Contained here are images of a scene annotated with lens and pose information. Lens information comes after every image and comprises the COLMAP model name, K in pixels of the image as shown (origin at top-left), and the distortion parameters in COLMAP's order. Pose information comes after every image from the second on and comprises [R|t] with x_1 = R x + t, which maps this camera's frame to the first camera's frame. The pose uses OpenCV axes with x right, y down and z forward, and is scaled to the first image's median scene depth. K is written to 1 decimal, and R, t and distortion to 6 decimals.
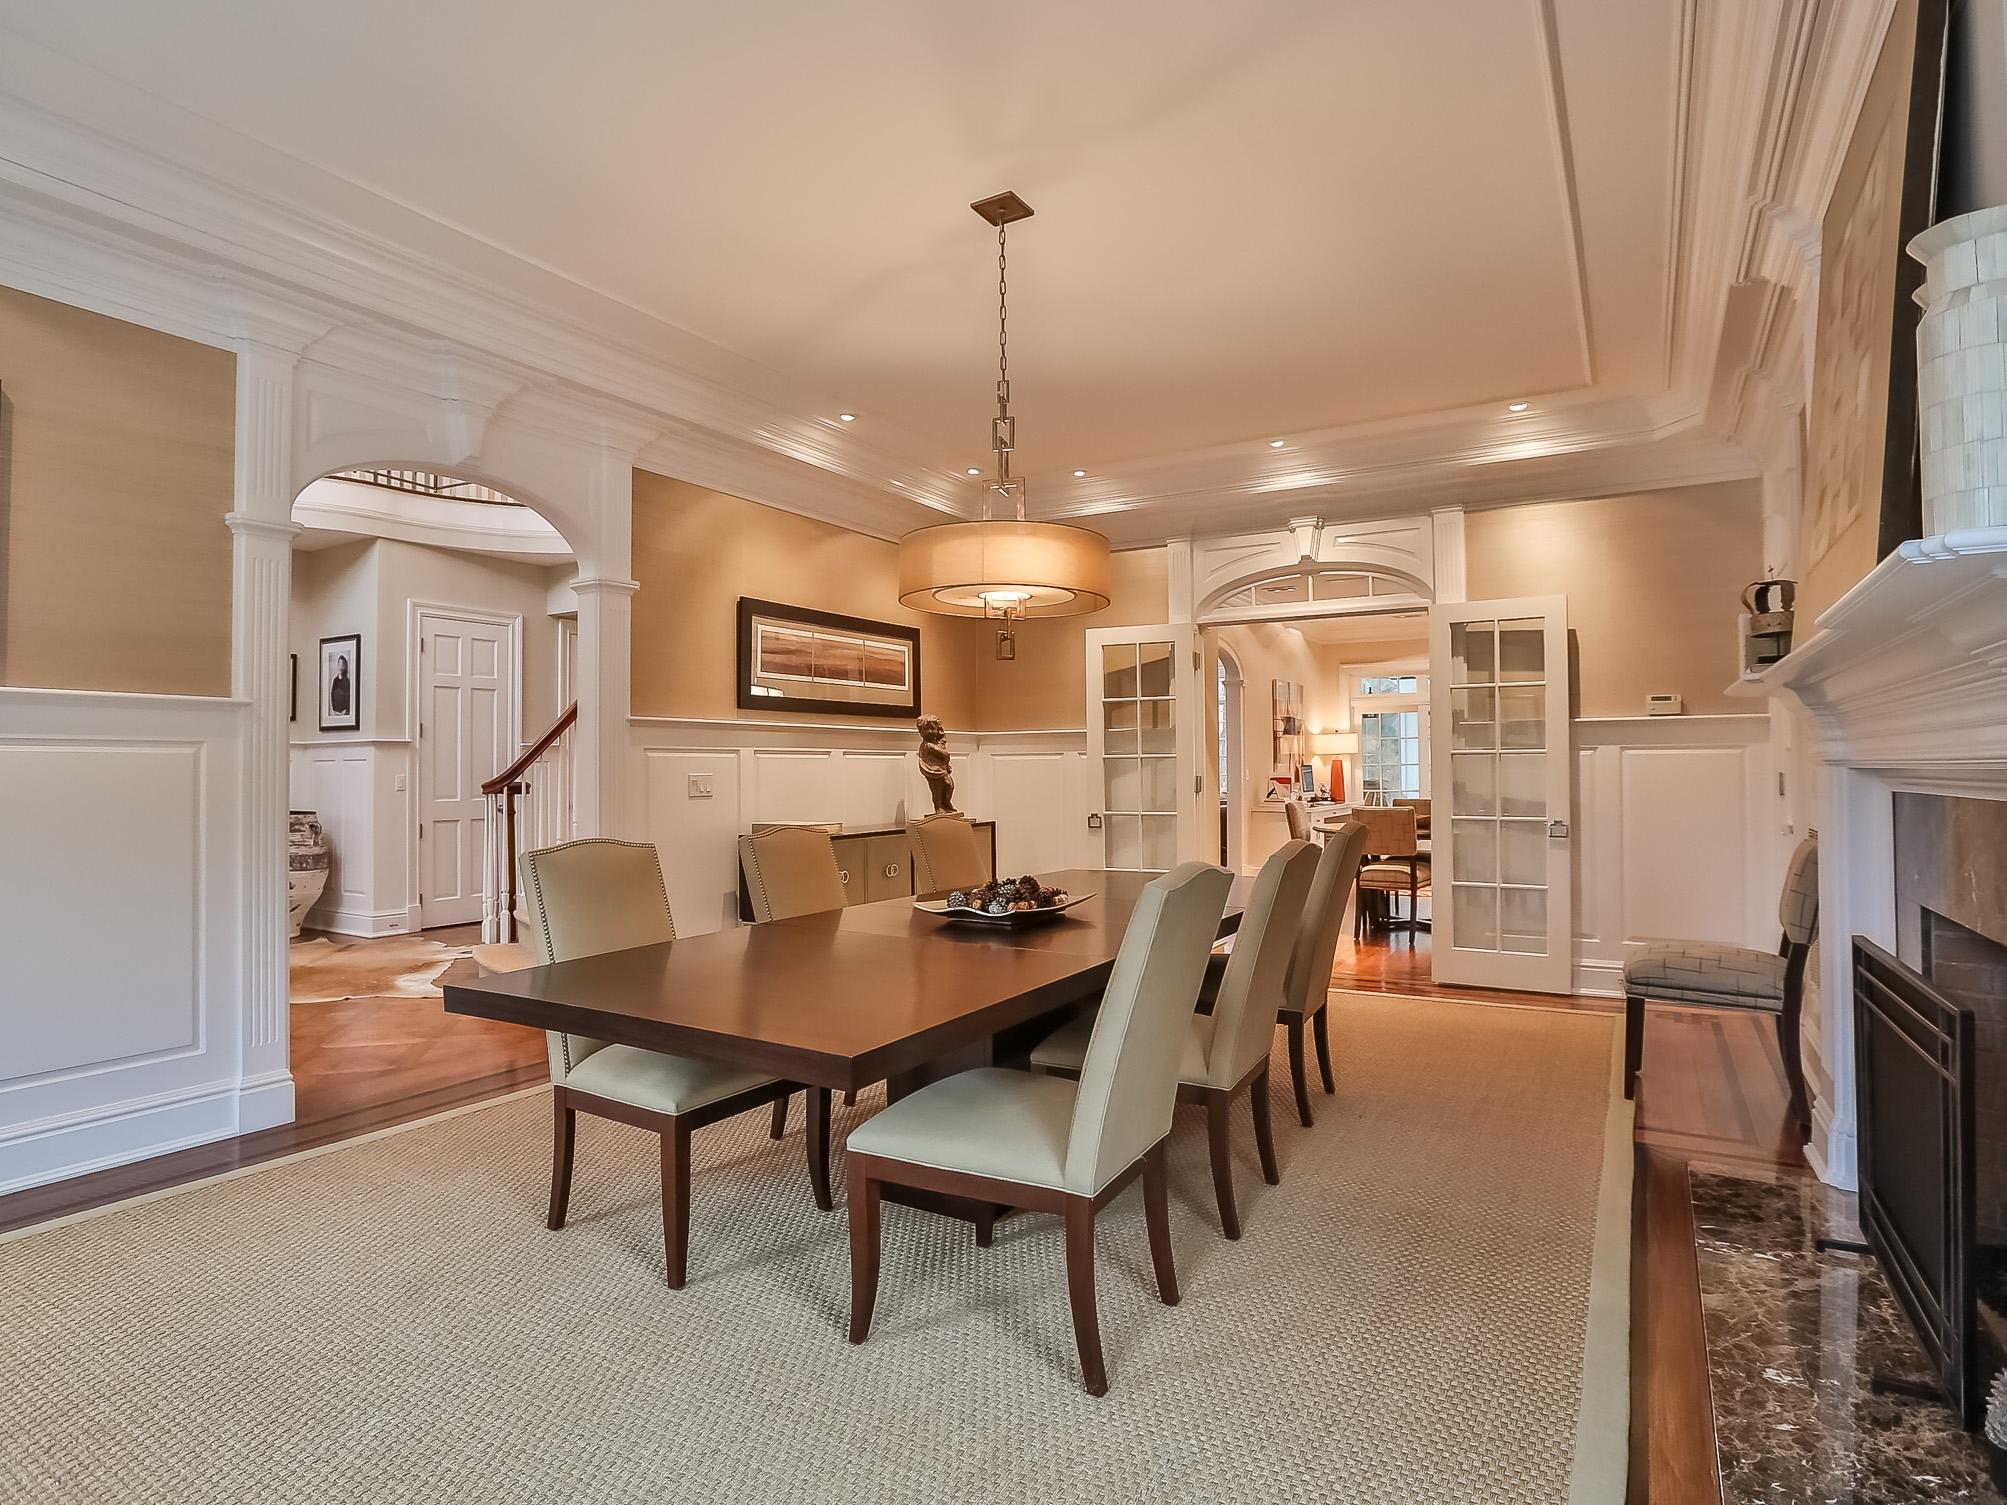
lens RADIAL K [[1083.4, 0, 1003.5], [0, 1083.4, 752.5], [0, 0, 1]] dist [-0.044906, 0.000512]
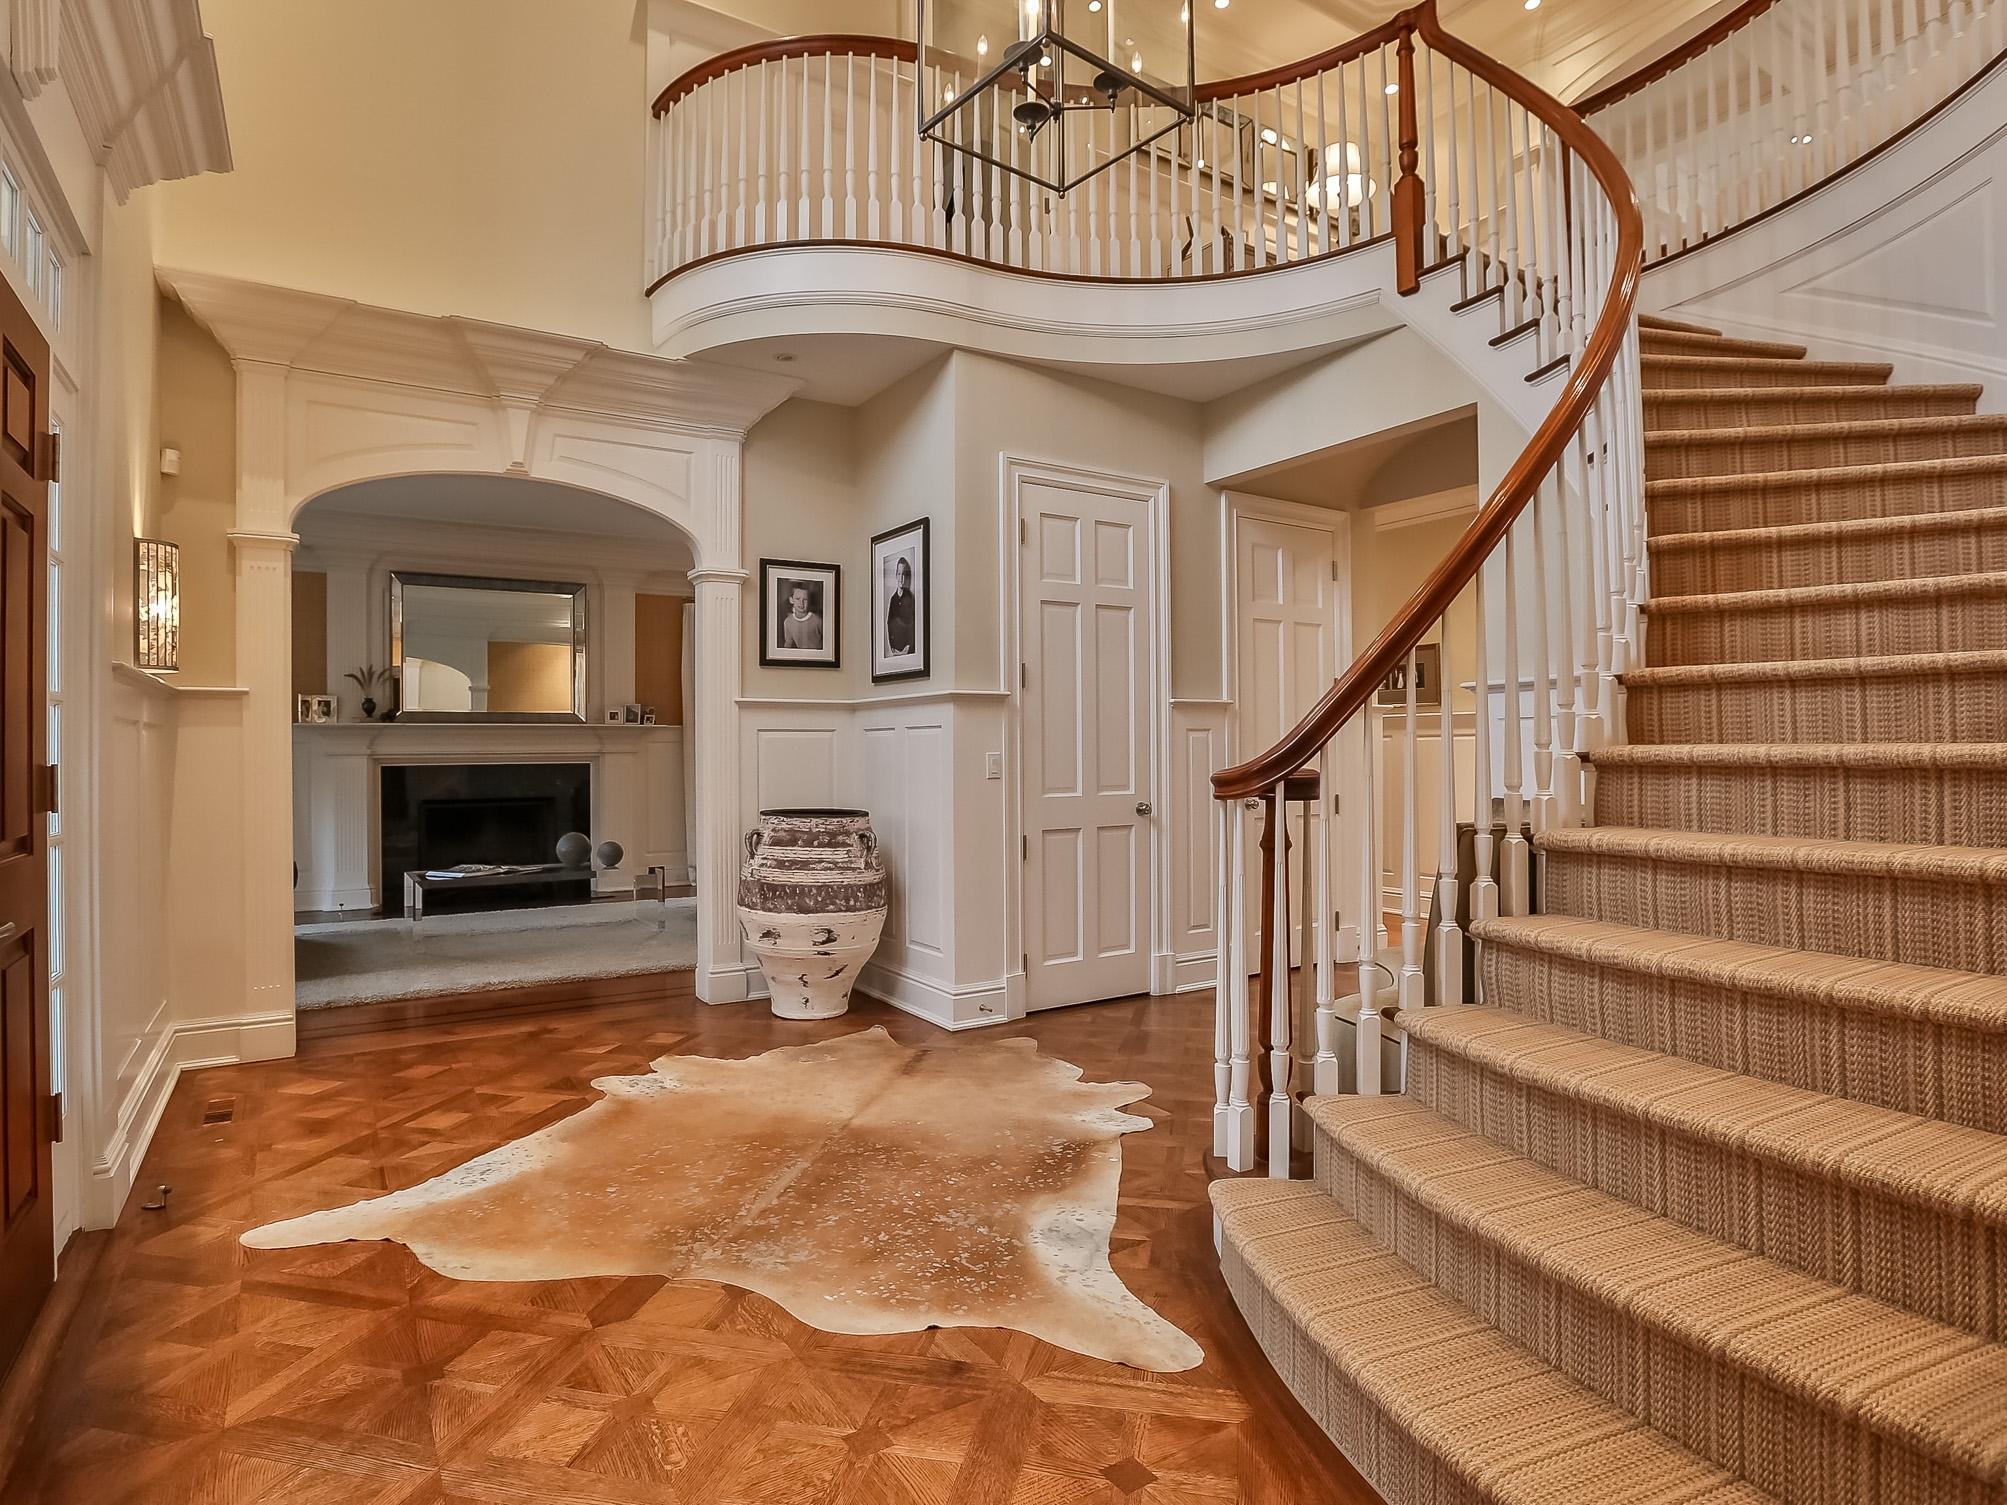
lens RADIAL K [[1083.4, 0, 1003.5], [0, 1083.4, 752.5], [0, 0, 1]] dist [-0.044906, 0.000512]
pose [[0.896269, 0.000188, -0.443511, -0.297004], [0.009582, 0.999758, 0.019788, 0.009542], [0.443407, -0.021985, 0.896051, 0.471228]]
